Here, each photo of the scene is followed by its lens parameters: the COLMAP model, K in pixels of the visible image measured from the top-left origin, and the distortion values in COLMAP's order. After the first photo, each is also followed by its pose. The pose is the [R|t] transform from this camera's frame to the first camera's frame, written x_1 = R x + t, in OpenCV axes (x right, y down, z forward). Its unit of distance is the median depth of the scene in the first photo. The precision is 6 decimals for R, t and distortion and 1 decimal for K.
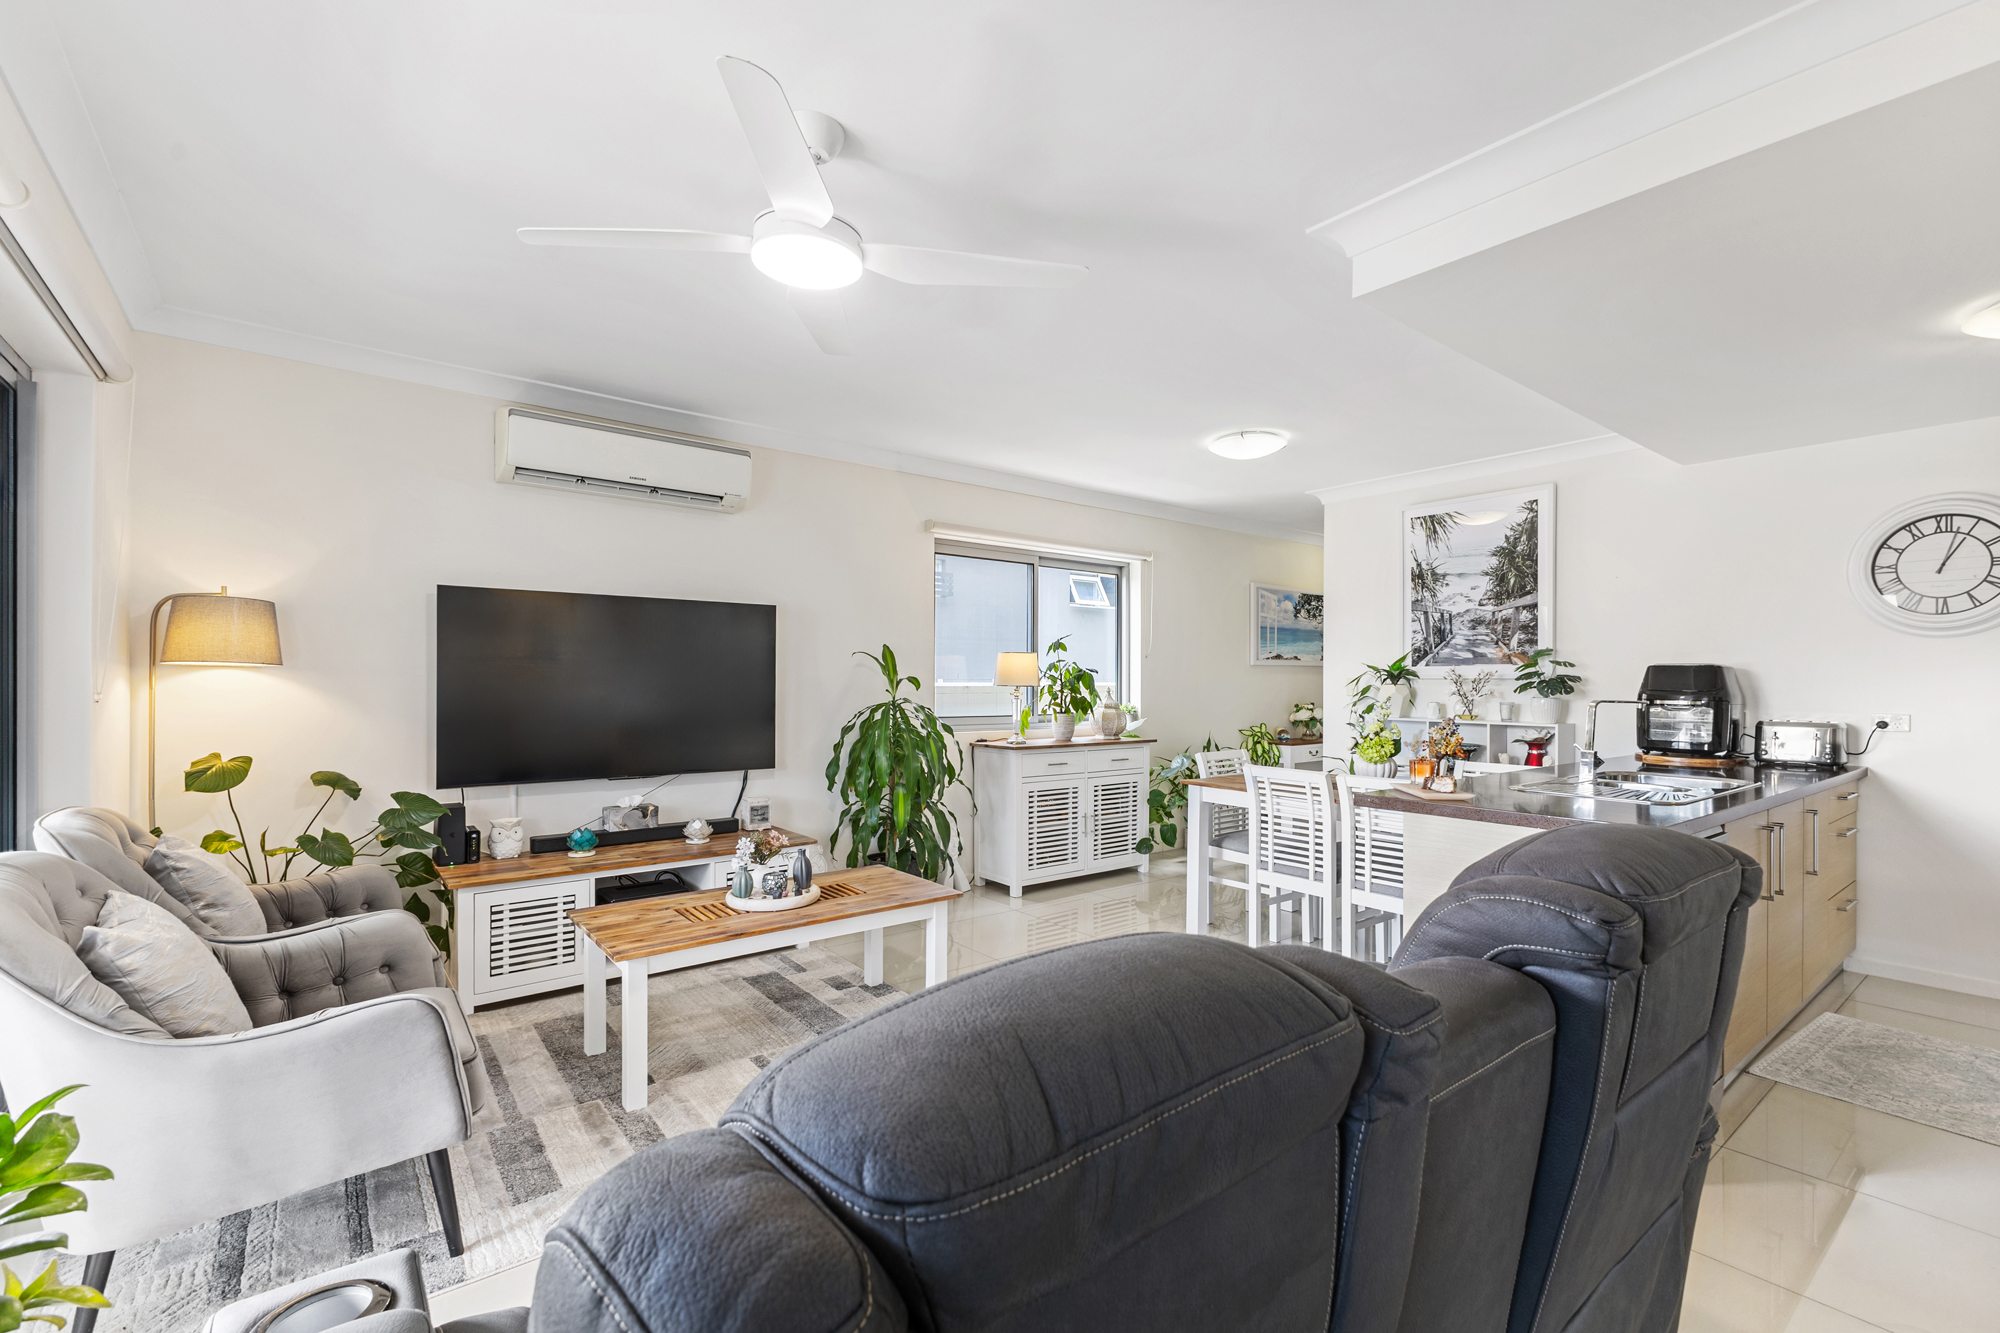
lens RADIAL K [[871.5, 0, 995.5], [0, 871.5, 685.2], [0, 0, 1]] dist [0.006462, 0.000510]
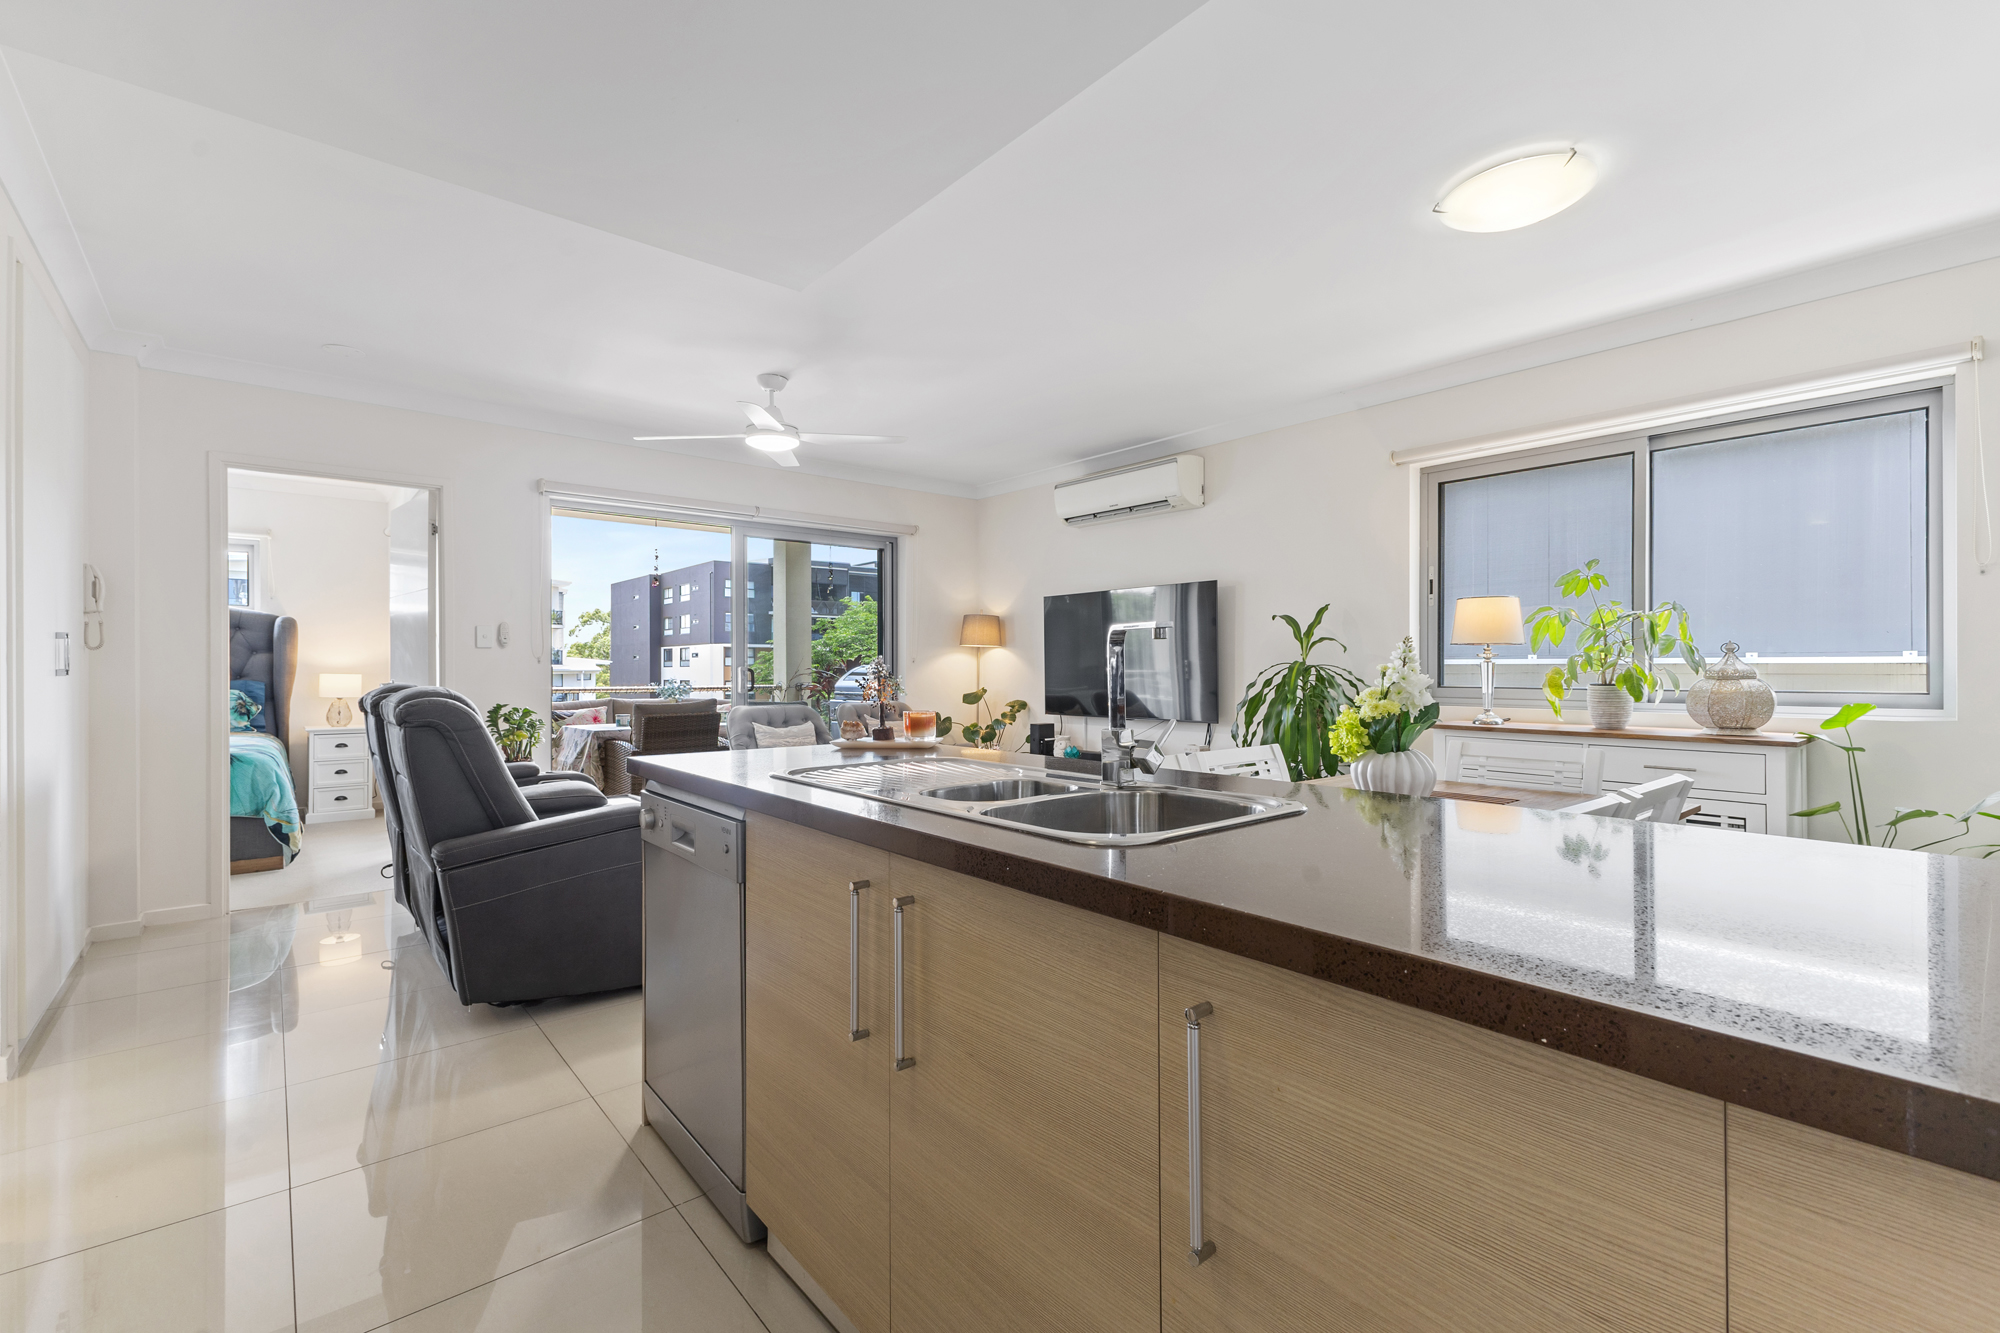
lens RADIAL K [[871.5, 0, 1000.7], [0, 871.5, 675.1], [0, 0, 1]] dist [0.006462, 0.000510]
pose [[0.030983, 0.002010, -0.999518, 1.030571], [-0.002044, 0.999996, 0.001947, 0.035665], [0.999518, 0.001983, 0.030987, 0.806572]]
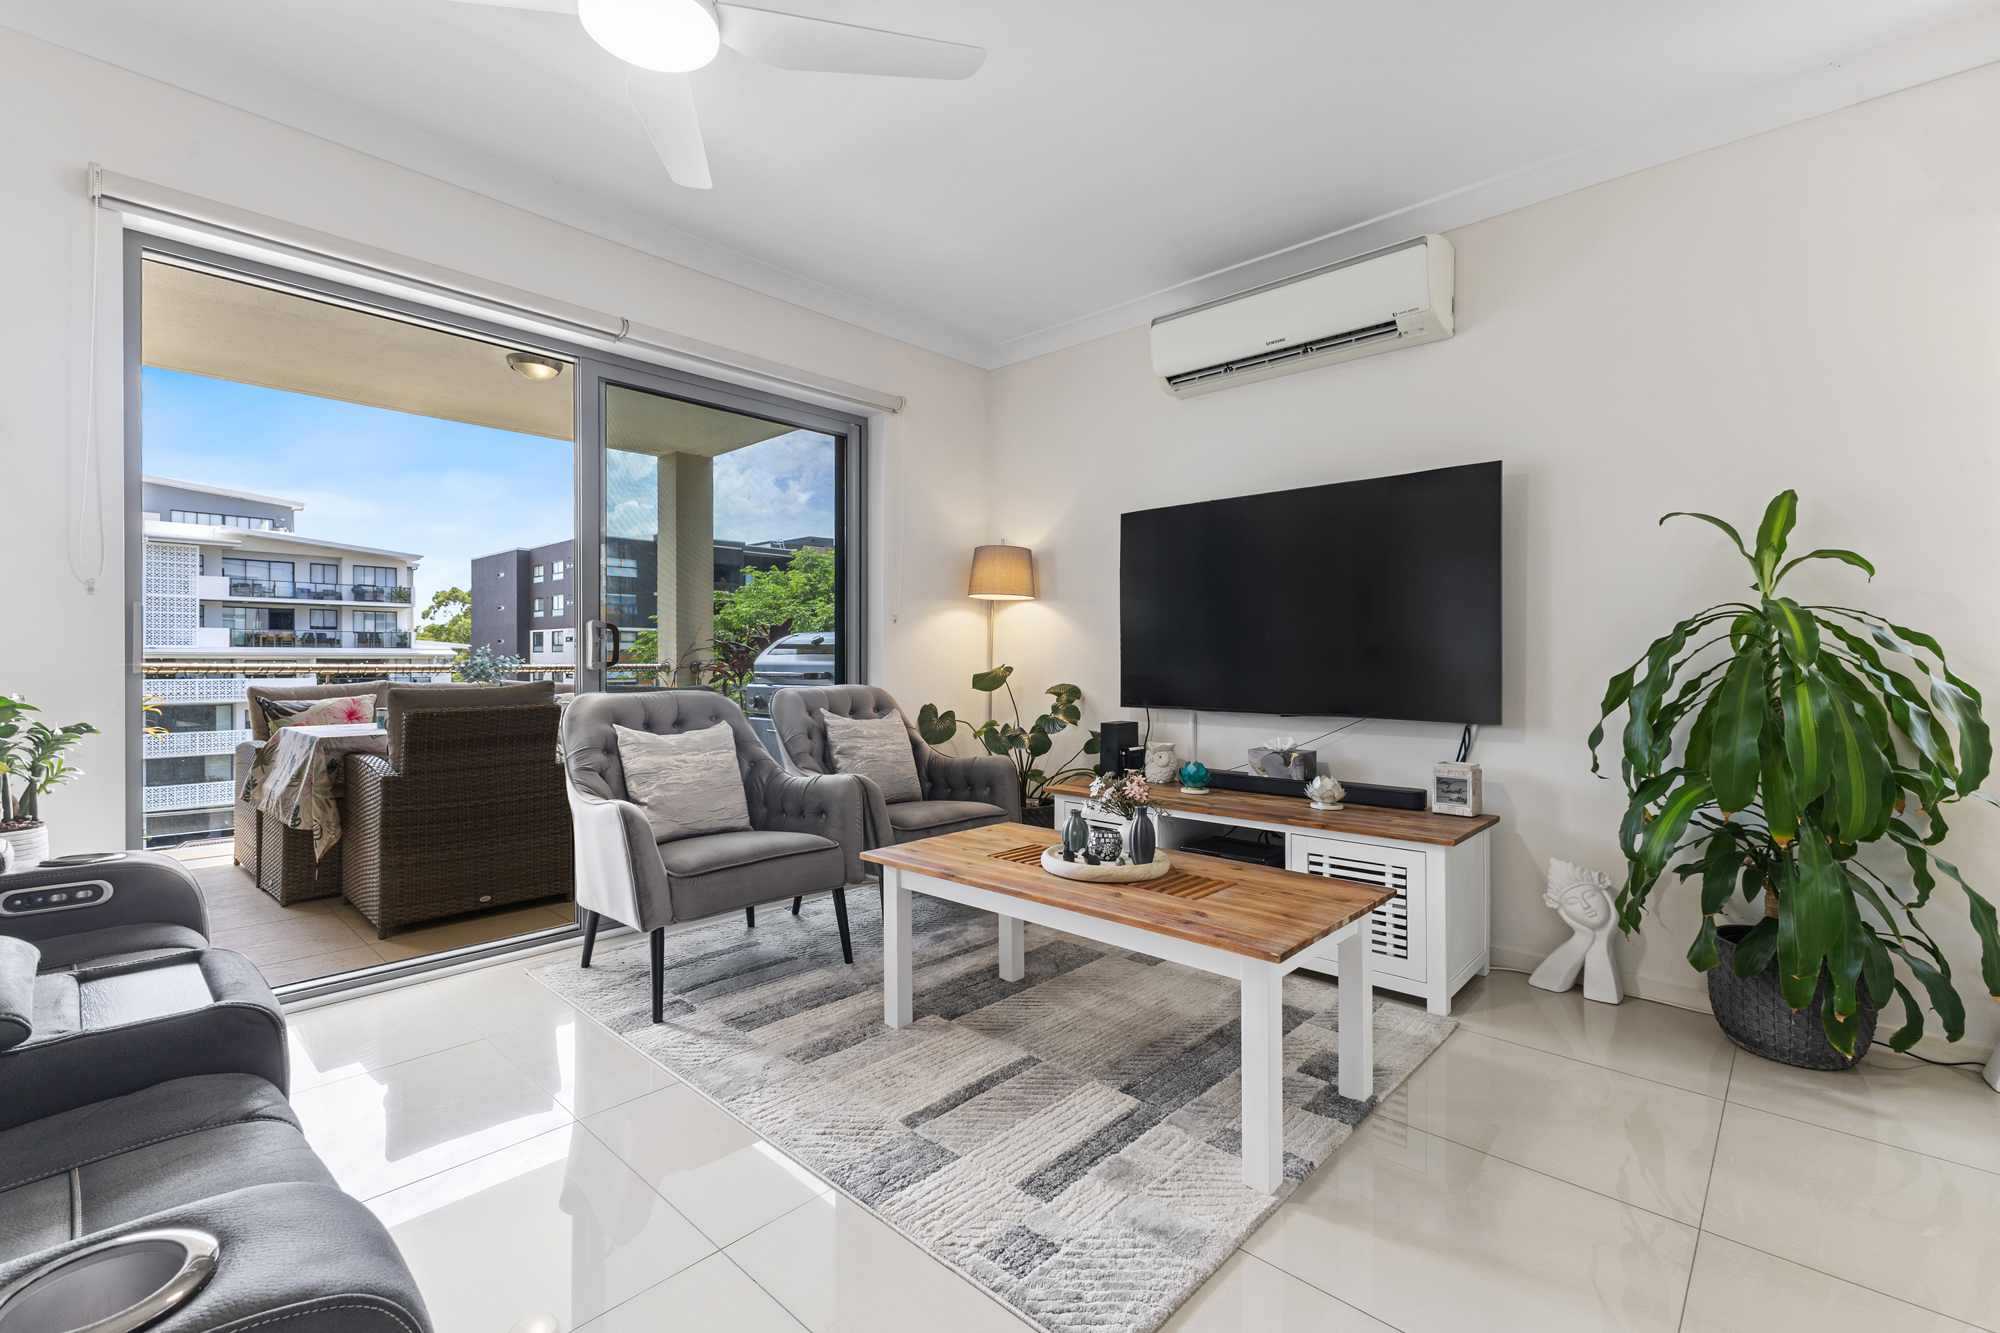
lens RADIAL K [[871.5, 0, 999.7], [0, 871.5, 665.0], [0, 0, 1]] dist [0.006462, 0.000510]
pose [[0.148039, 0.002822, -0.988978, 0.362343], [-0.006587, 0.999977, 0.001868, 0.063251], [0.988960, 0.006238, 0.148054, 0.656981]]
